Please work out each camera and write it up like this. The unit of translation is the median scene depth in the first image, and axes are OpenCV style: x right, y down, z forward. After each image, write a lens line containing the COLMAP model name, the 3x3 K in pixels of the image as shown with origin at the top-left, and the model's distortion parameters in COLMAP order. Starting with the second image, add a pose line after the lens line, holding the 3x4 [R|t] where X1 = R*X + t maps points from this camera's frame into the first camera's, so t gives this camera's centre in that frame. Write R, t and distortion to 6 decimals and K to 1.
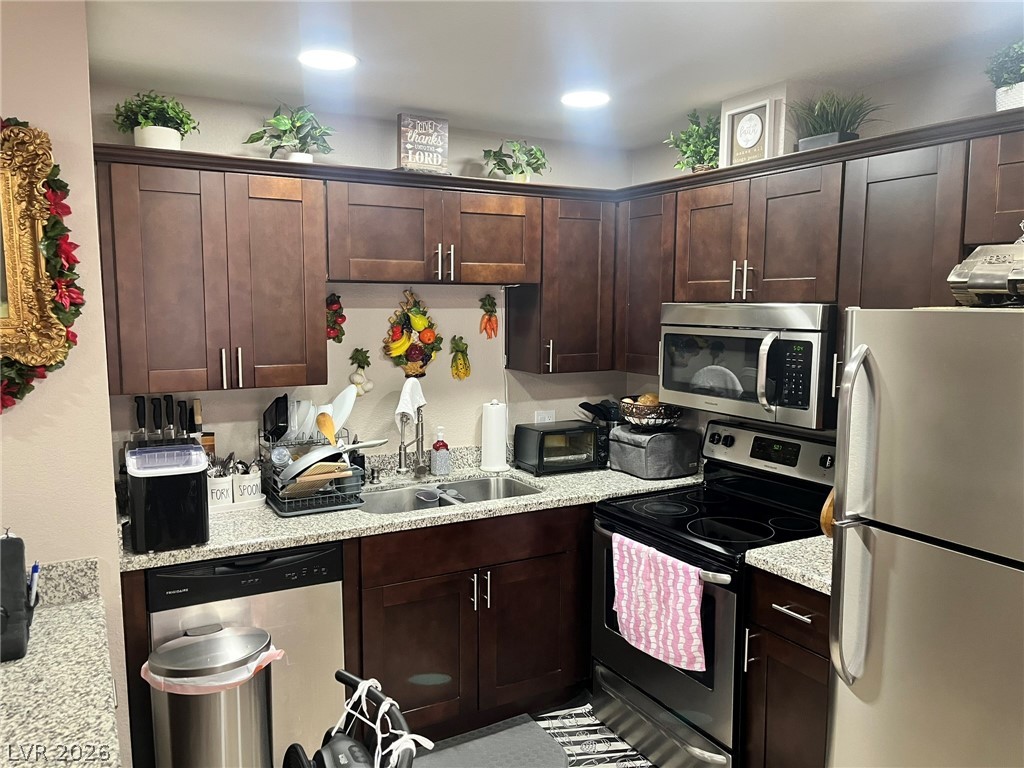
lens RADIAL K [[783.5, 0, 511.7], [0, 783.5, 401.8], [0, 0, 1]] dist [0.076756, -0.161717]
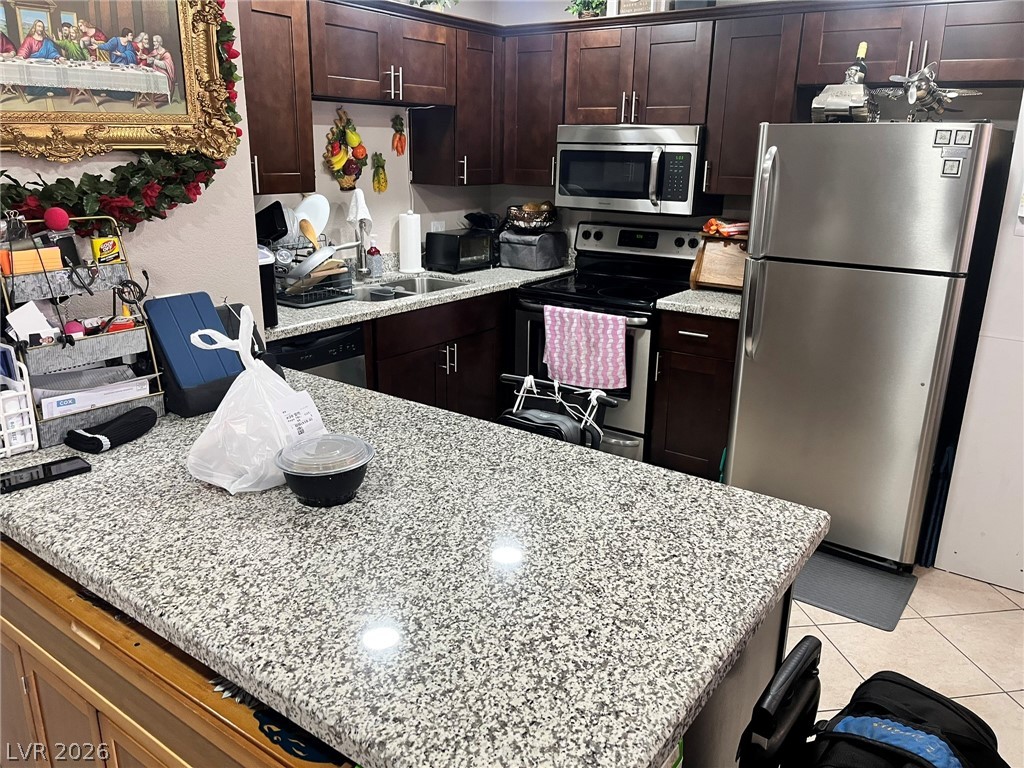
lens RADIAL K [[783.5, 0, 511.7], [0, 783.5, 401.8], [0, 0, 1]] dist [0.076756, -0.161717]
pose [[0.899922, -0.122177, 0.418585, -0.485088], [0.041599, 0.979621, 0.196499, 0.061458], [-0.434062, -0.159421, 0.886665, -0.181013]]
